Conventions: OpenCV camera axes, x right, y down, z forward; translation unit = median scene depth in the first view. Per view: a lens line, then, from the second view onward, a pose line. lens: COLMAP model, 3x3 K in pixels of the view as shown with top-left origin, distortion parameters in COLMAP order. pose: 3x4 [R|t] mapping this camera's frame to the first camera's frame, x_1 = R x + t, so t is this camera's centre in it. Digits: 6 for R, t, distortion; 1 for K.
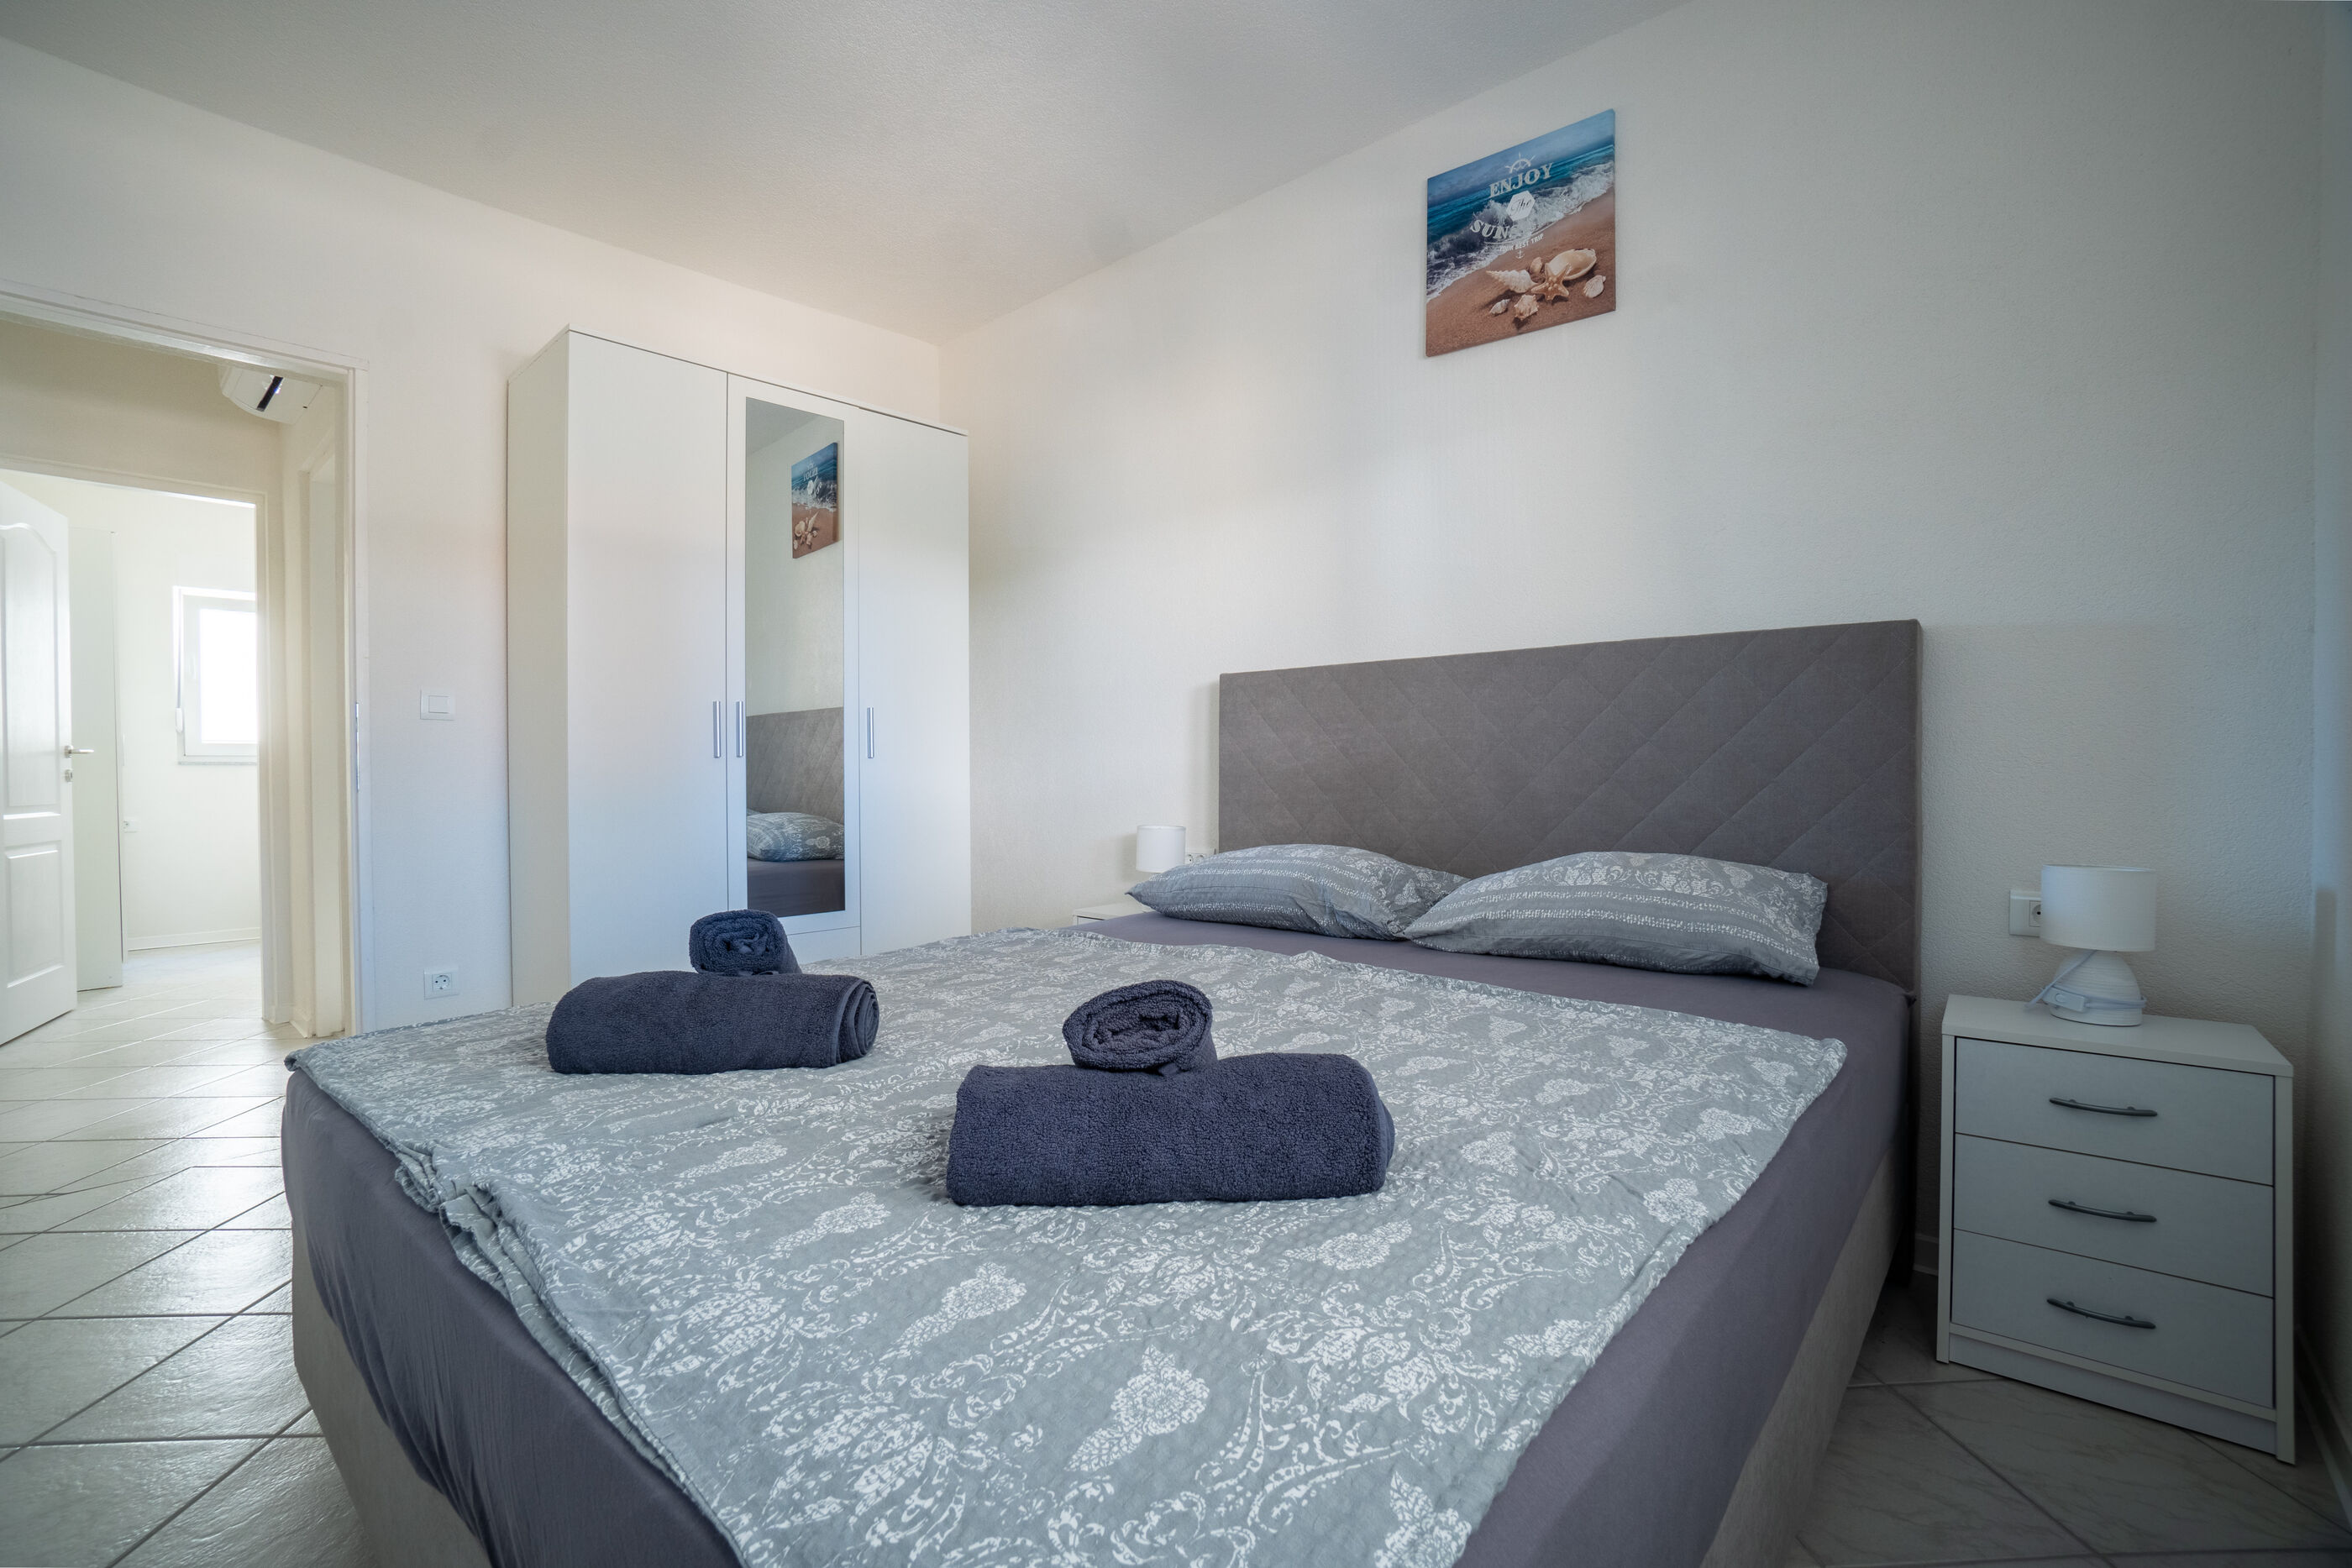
lens RADIAL K [[899.5, 0, 1177.8], [0, 899.5, 800.7], [0, 0, 1]] dist [-0.001724, -0.000107]
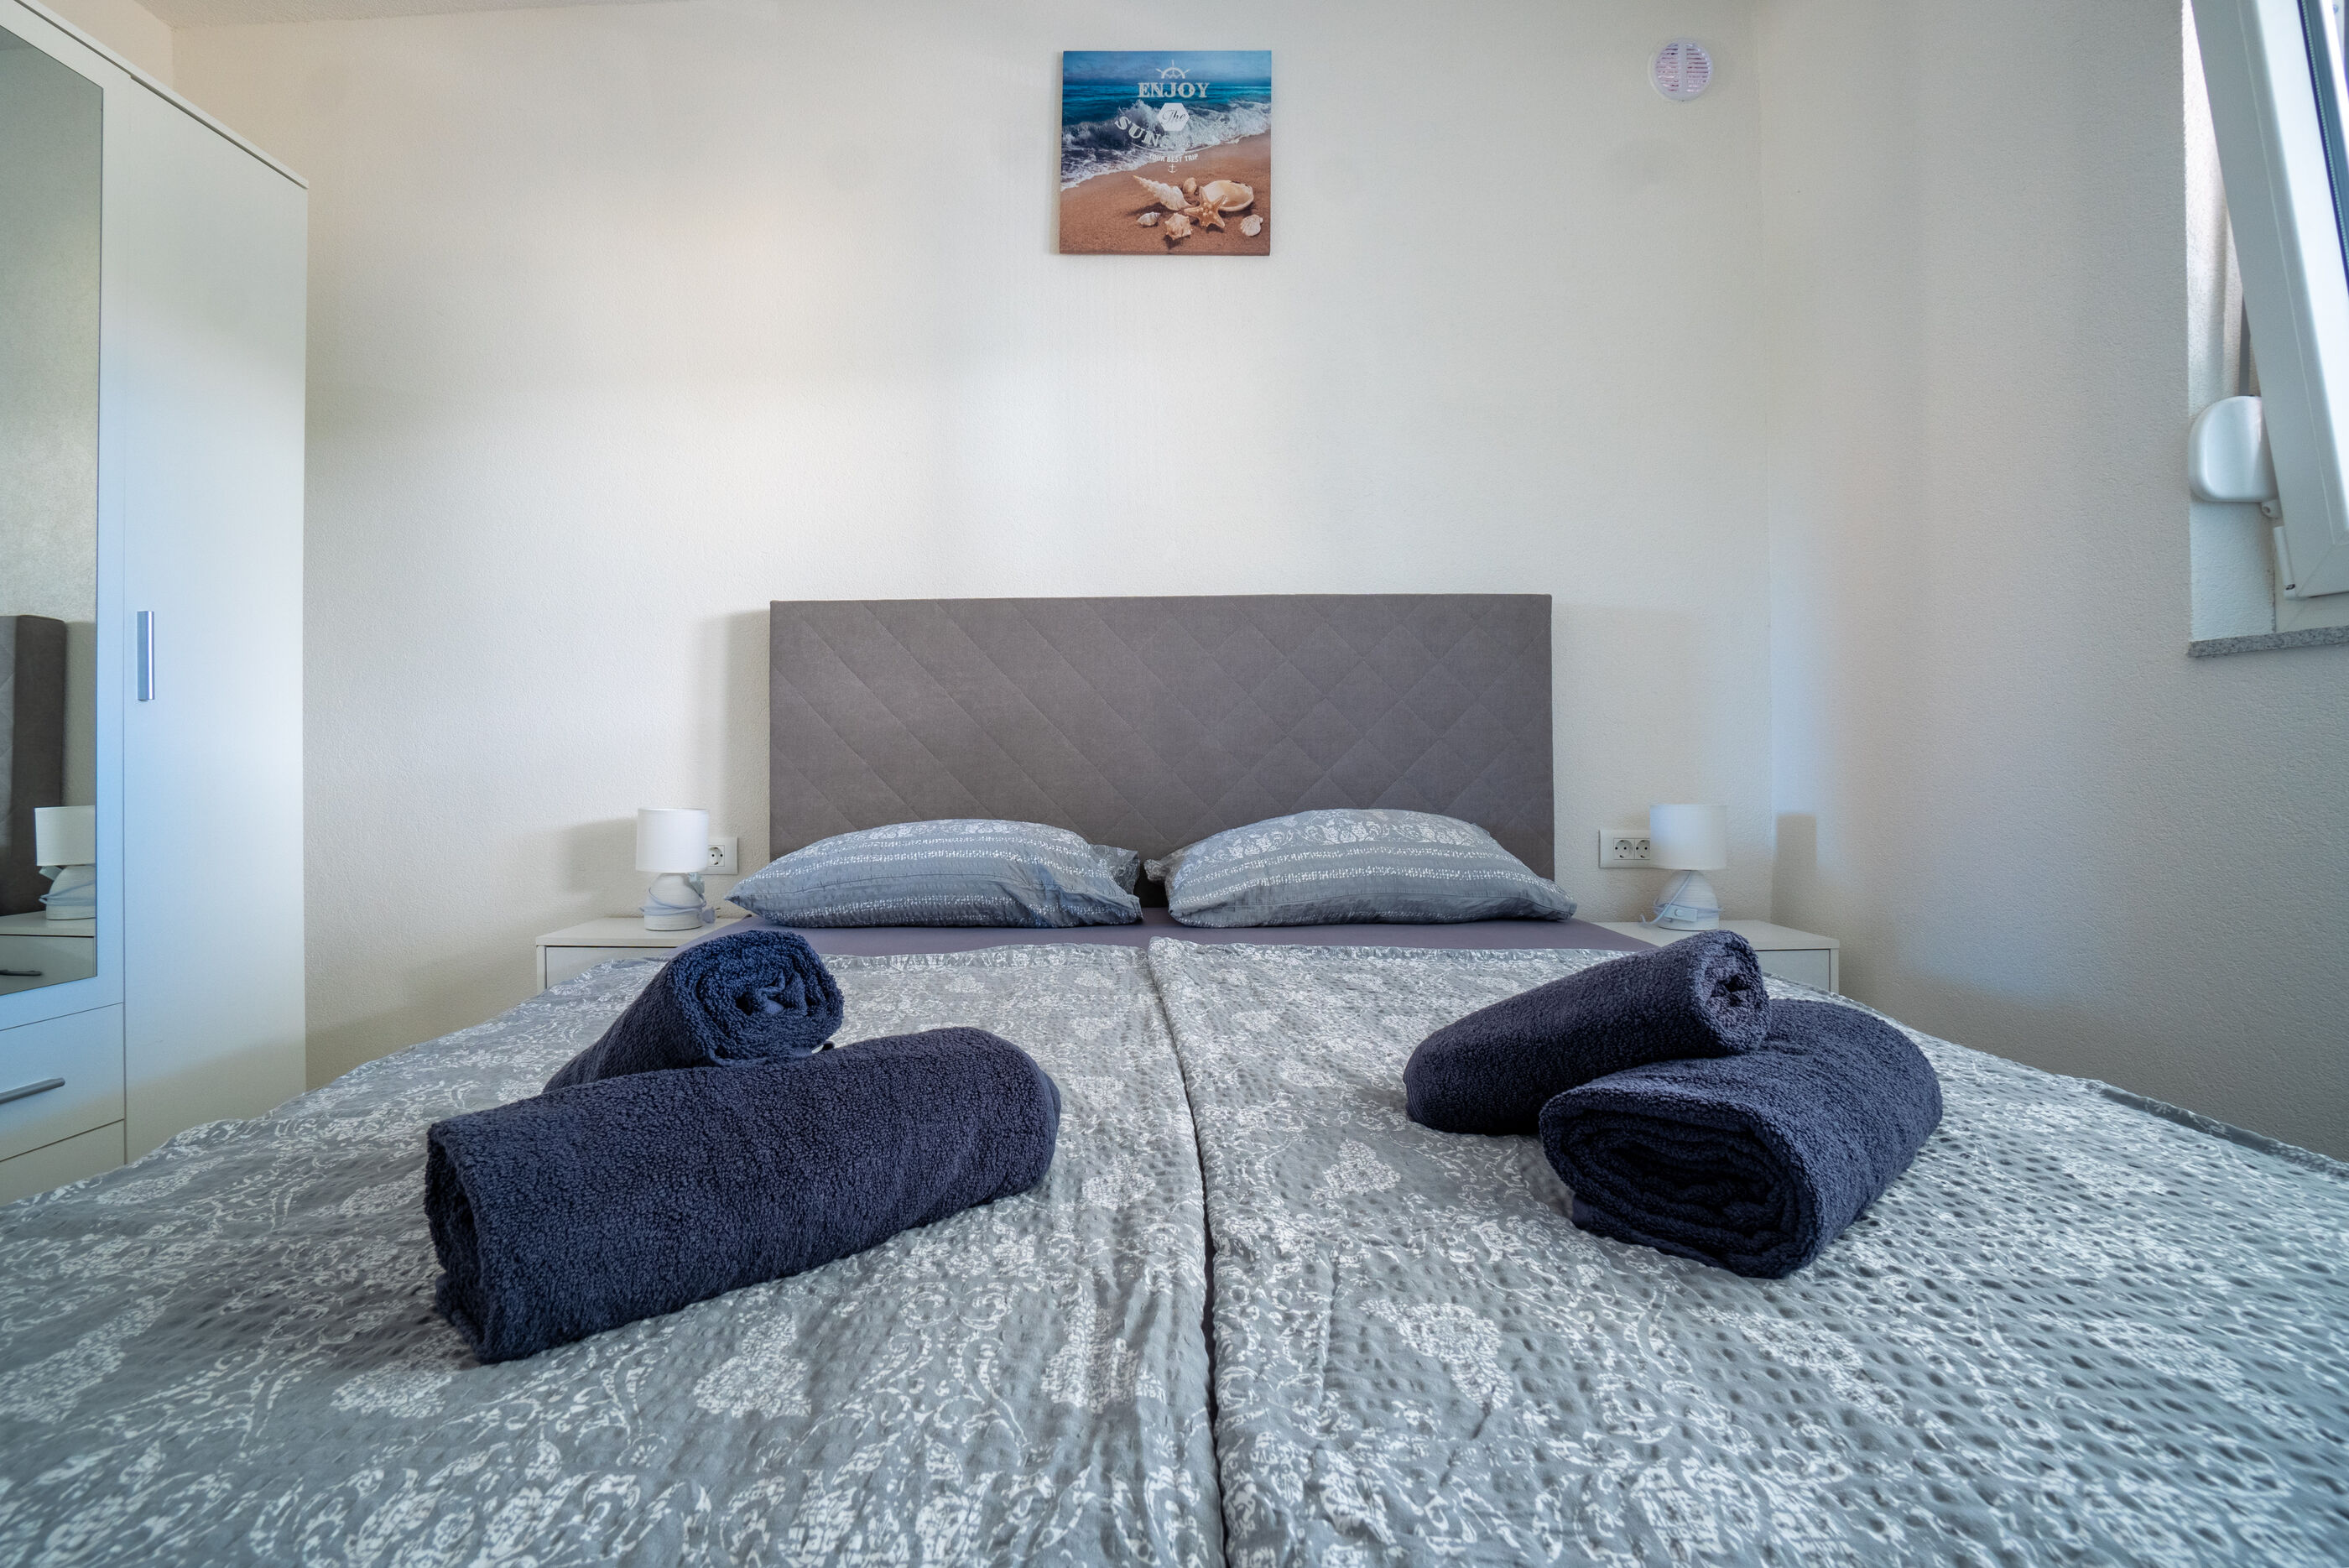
lens RADIAL K [[1039.1, 0, 1135.0], [0, 1039.1, 774.4], [0, 0, 1]] dist [-0.021680, 0.000381]
pose [[0.826328, -0.012352, 0.563054, -0.259186], [0.017608, 0.999837, -0.003908, 0.016174], [-0.562914, 0.013144, 0.826411, 0.160610]]
